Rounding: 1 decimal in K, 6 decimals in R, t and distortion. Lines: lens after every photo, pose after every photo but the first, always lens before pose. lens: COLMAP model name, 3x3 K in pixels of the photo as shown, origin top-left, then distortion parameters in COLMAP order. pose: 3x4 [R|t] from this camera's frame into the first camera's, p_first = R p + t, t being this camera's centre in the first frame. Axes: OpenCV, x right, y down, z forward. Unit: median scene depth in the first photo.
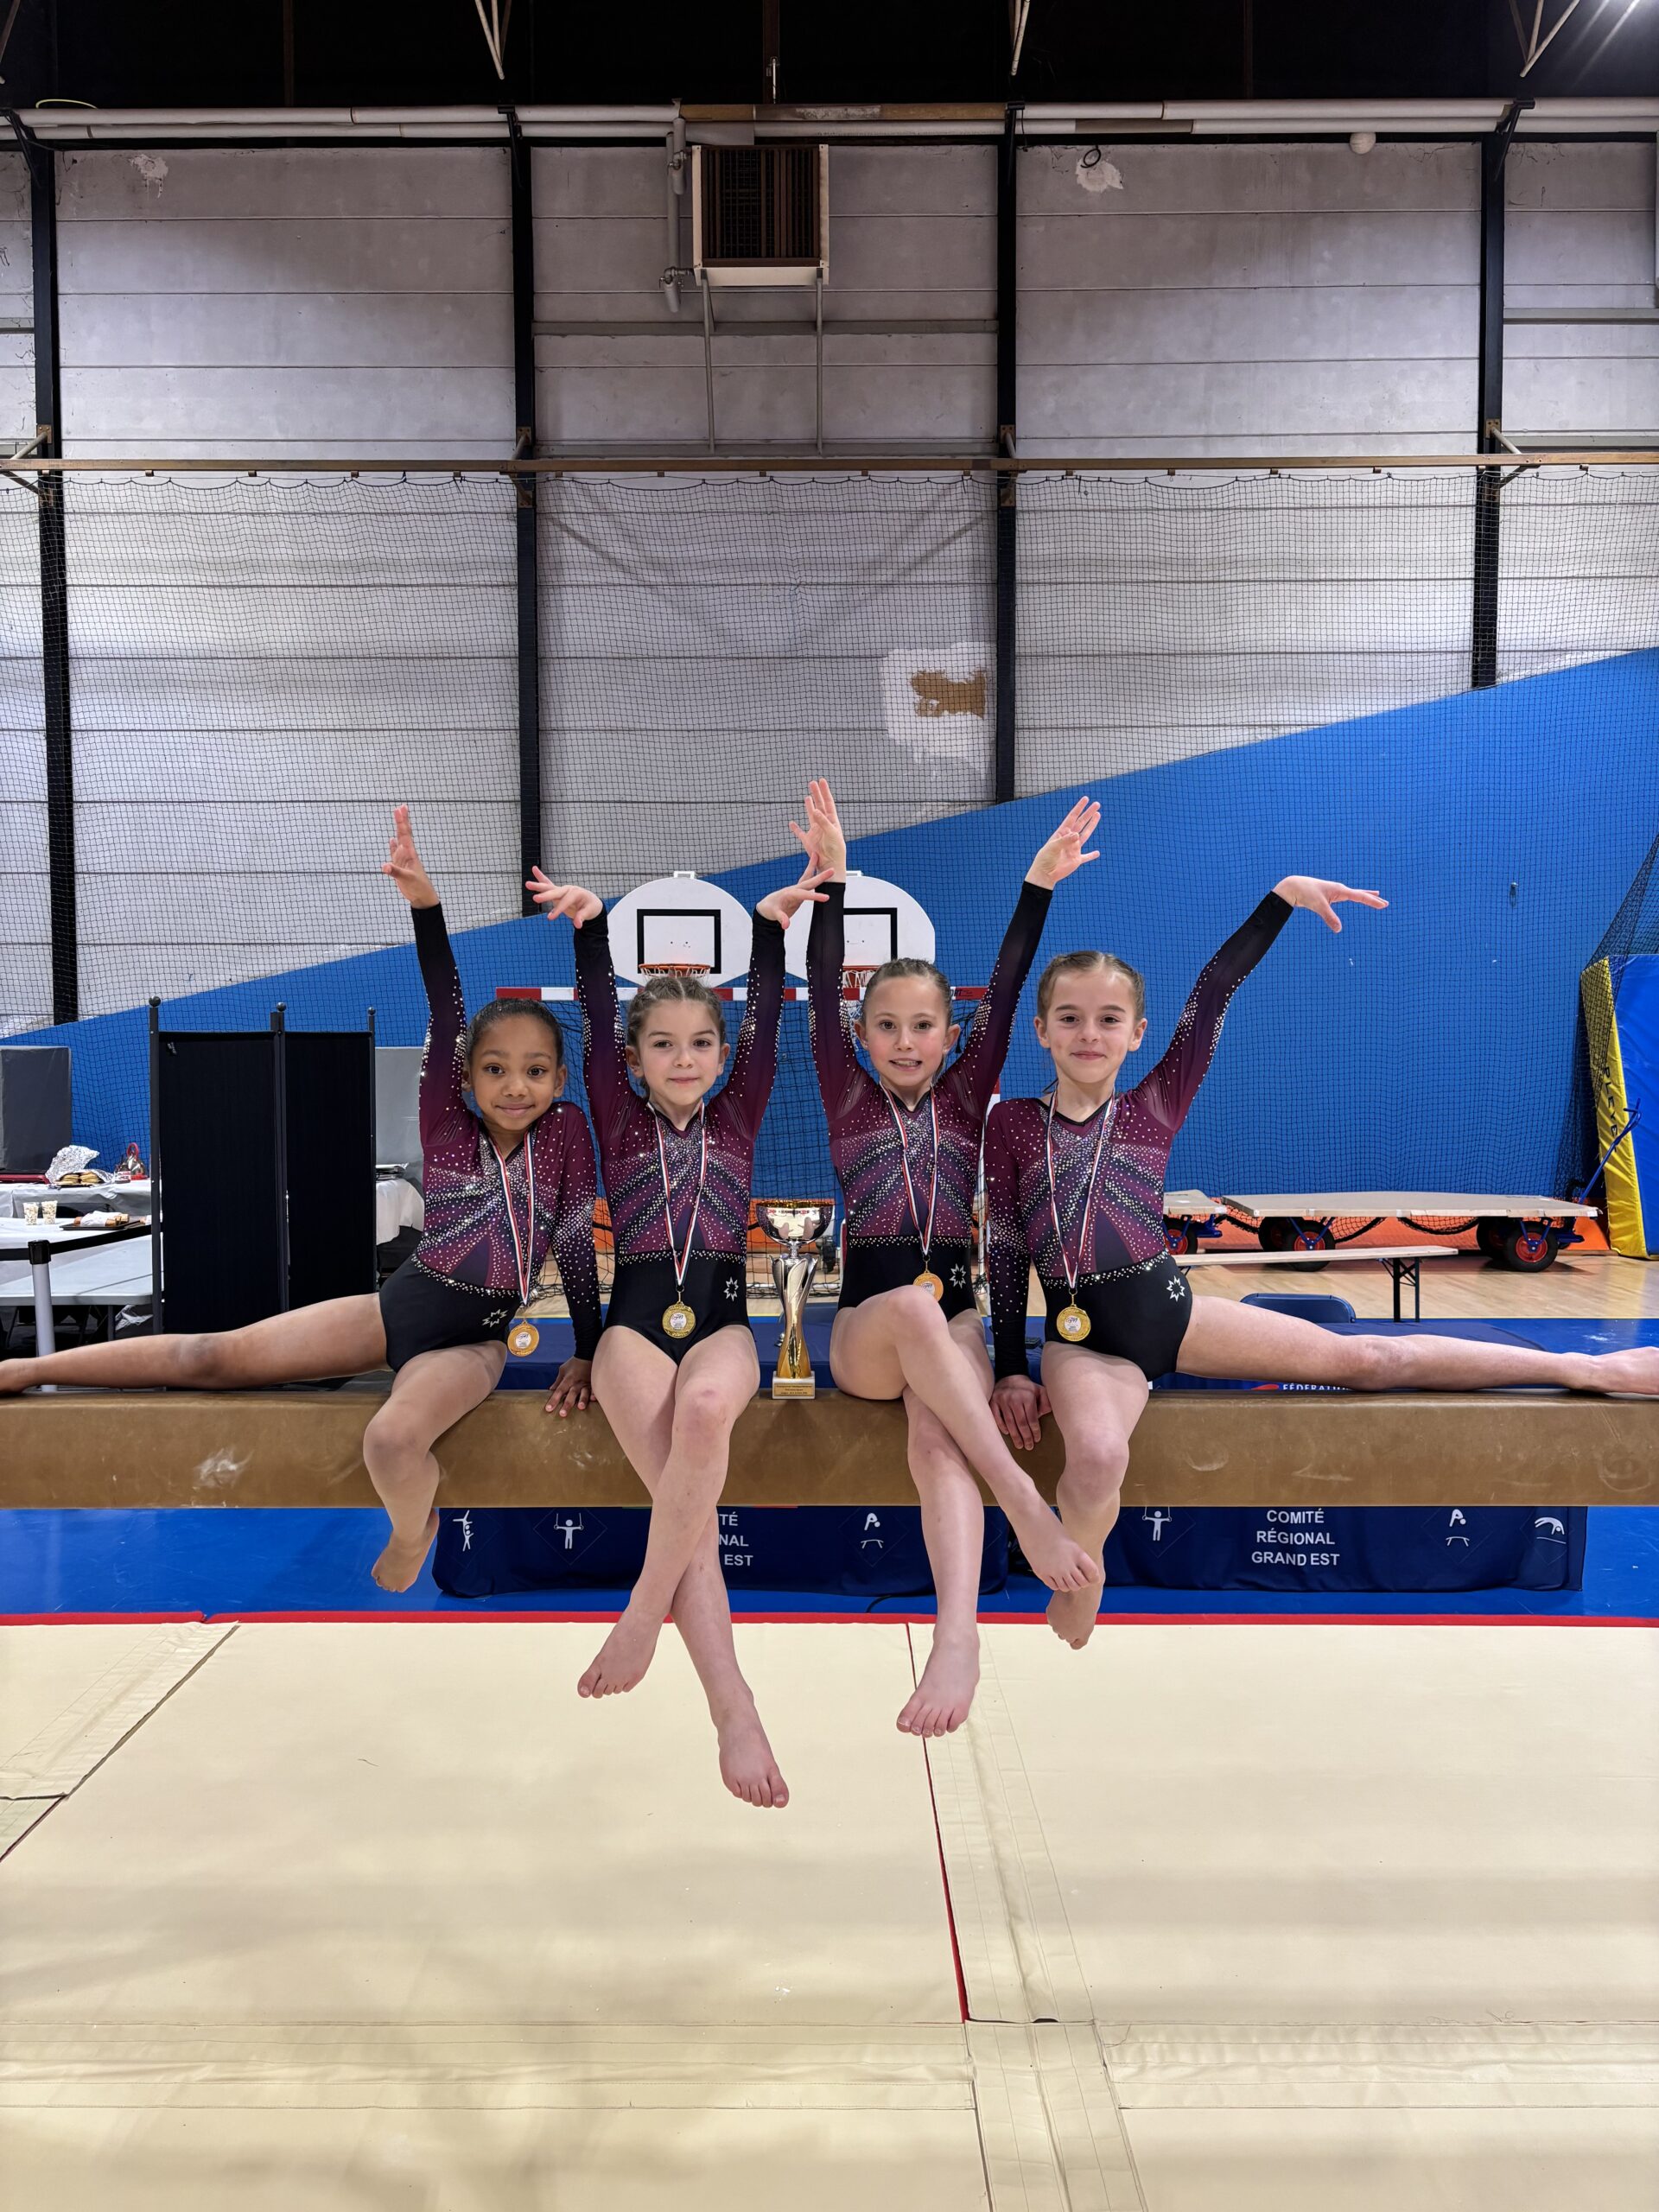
lens RADIAL K [[1698.4, 0, 823.7], [0, 1698.4, 1083.7], [0, 0, 1]] dist [0.012125, 0.006059]
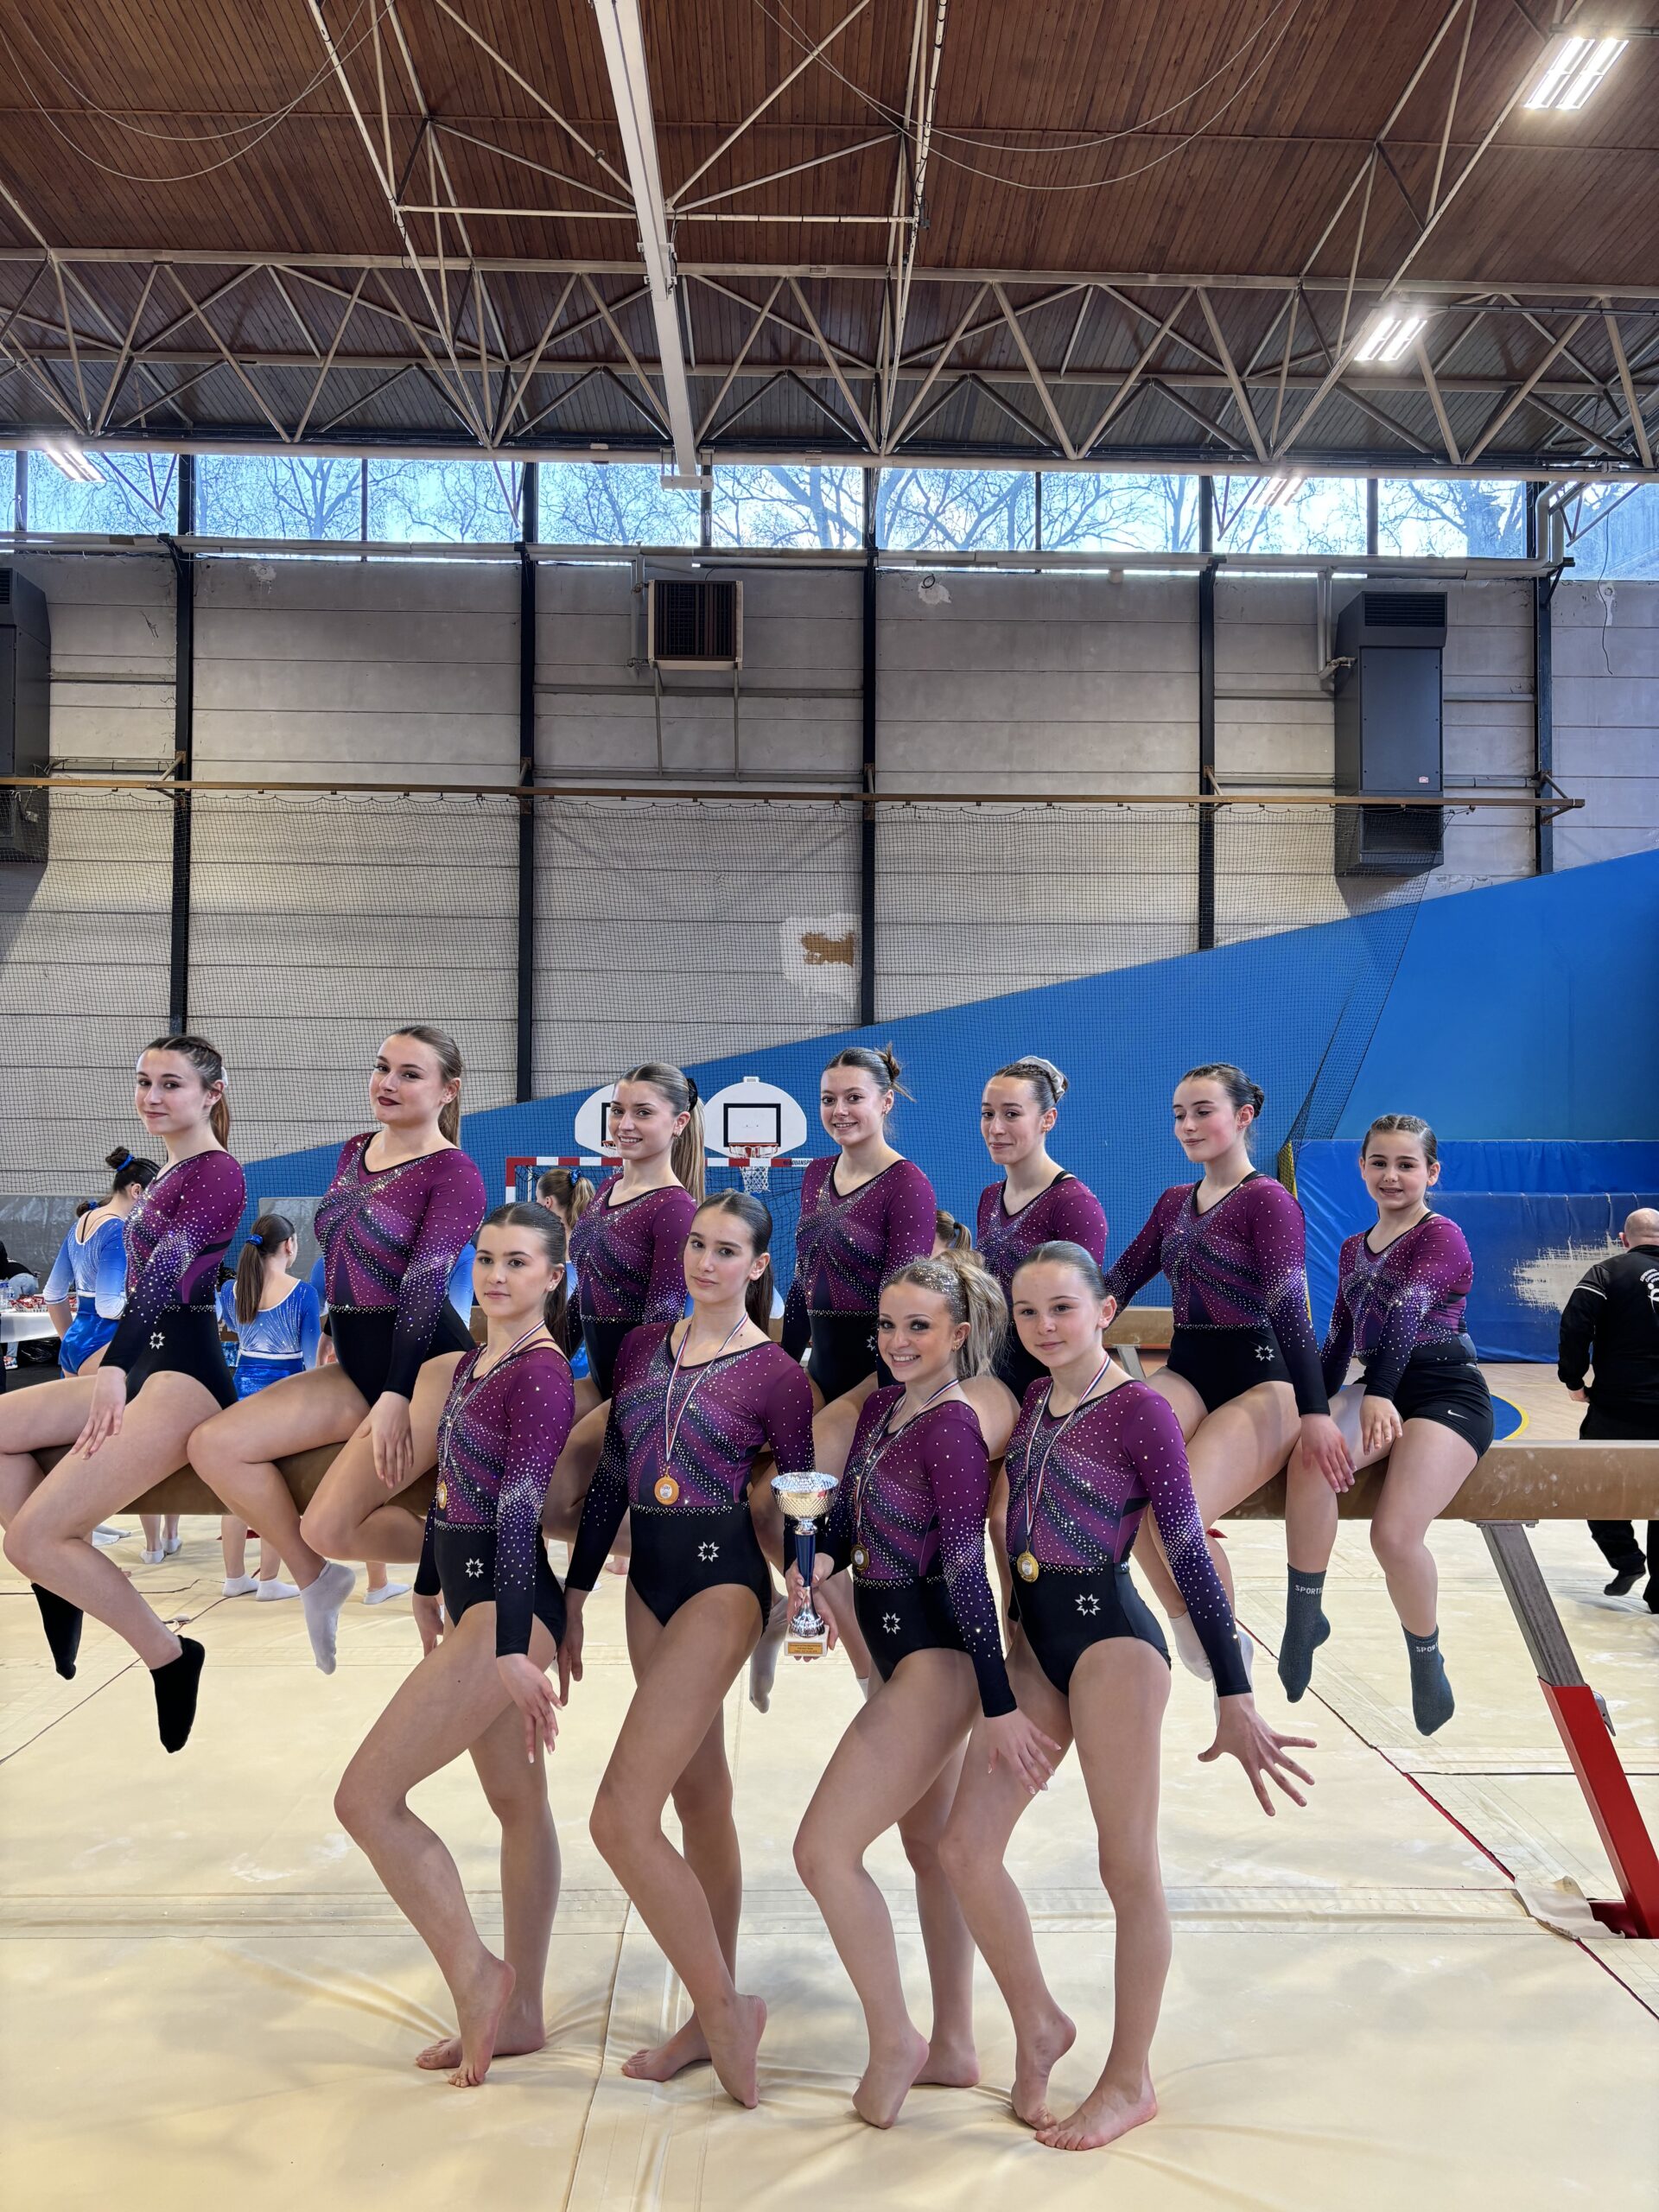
lens RADIAL K [[1698.4, 0, 825.3], [0, 1698.4, 1129.7], [0, 0, 1]] dist [0.012125, 0.006059]
pose [[0.999629, 0.008855, 0.025761, 0.037000], [-0.006982, 0.997387, -0.071910, 0.019512], [-0.026330, 0.071704, 0.997078, -0.383547]]
